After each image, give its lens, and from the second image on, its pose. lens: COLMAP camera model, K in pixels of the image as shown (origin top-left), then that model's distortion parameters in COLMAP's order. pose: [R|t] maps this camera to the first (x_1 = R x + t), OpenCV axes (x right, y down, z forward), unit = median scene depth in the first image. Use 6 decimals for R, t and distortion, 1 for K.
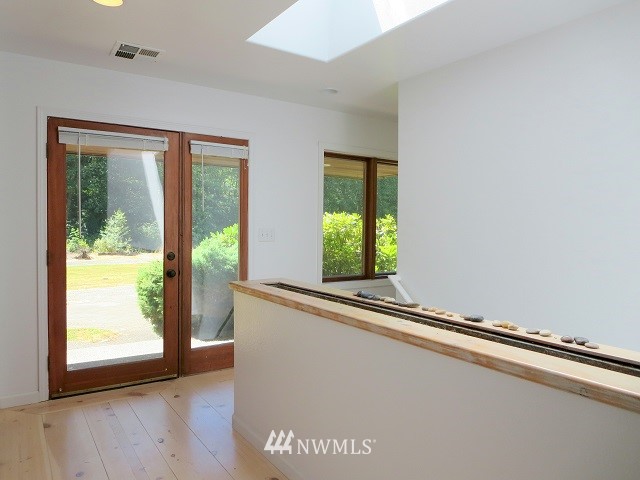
lens RADIAL K [[452.2, 0, 318.0], [0, 452.2, 239.1], [0, 0, 1]] dist [-0.022331, -0.000852]
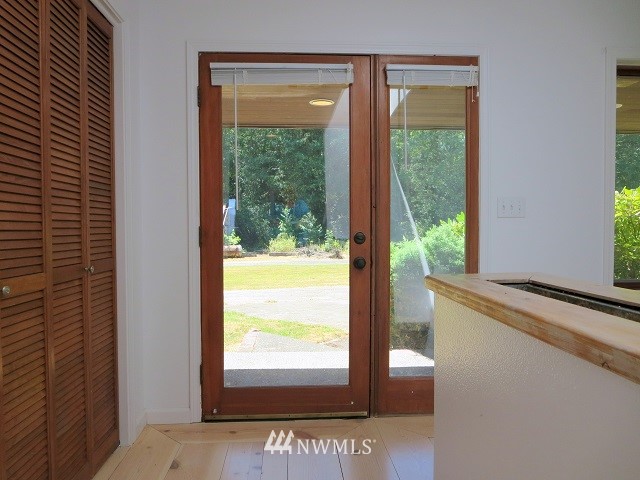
lens RADIAL K [[452.2, 0, 322.0], [0, 452.2, 239.2], [0, 0, 1]] dist [-0.022331, -0.000852]
pose [[0.861979, -0.001705, -0.506942, -0.027243], [-0.001891, 0.999977, -0.006579, 0.044187], [0.506941, 0.006629, 0.861955, 0.379858]]
